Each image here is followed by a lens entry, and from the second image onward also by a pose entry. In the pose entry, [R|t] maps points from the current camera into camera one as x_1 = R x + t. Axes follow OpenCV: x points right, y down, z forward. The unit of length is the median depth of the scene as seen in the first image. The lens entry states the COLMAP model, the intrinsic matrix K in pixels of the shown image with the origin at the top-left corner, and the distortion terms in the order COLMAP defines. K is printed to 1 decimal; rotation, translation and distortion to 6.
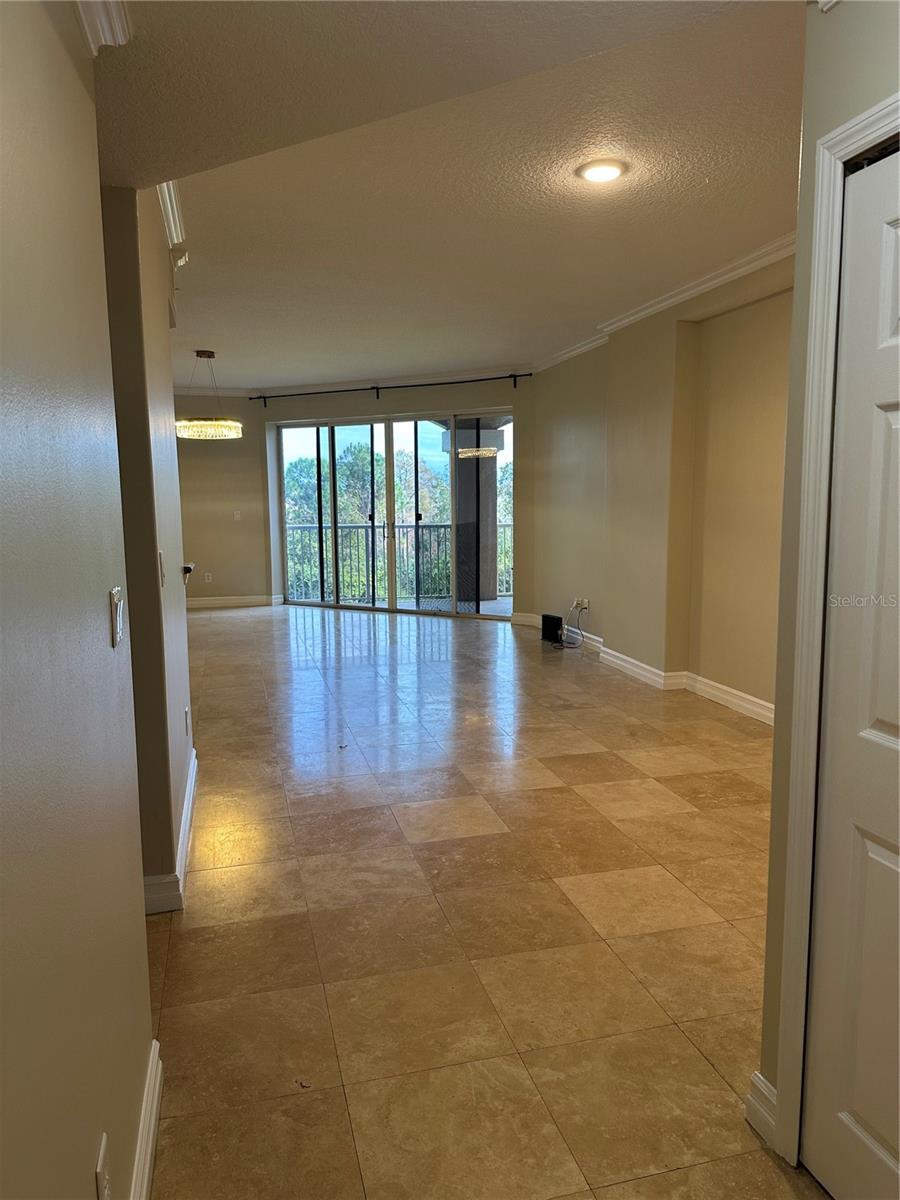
lens RADIAL K [[844.9, 0, 447.7], [0, 844.9, 599.0], [0, 0, 1]] dist [0.034191, -0.032048]
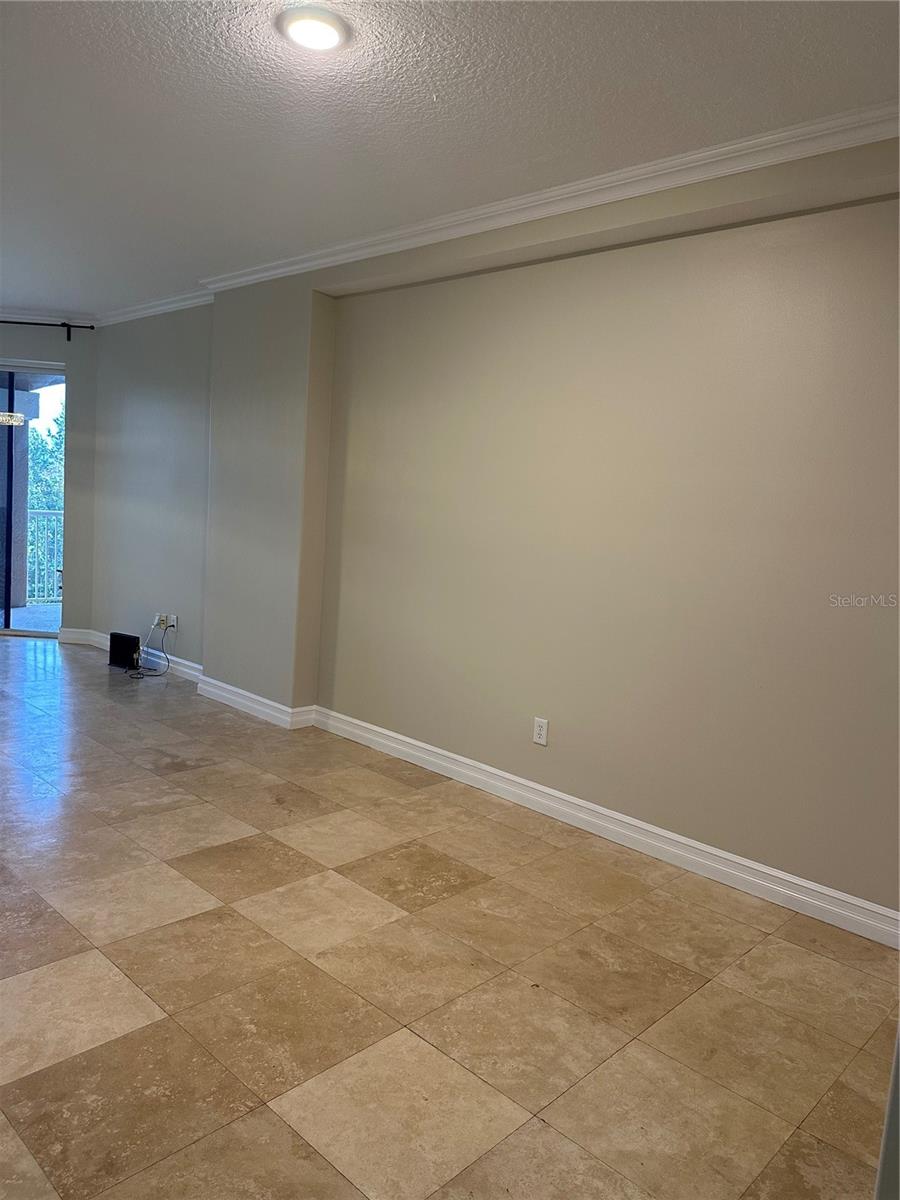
lens RADIAL K [[844.9, 0, 458.9], [0, 844.9, 582.0], [0, 0, 1]] dist [0.034191, -0.032048]
pose [[0.841511, 0.013832, 0.540063, -0.069908], [-0.007949, 0.999881, -0.013223, -0.034322], [-0.540181, 0.006835, 0.841521, 0.260645]]
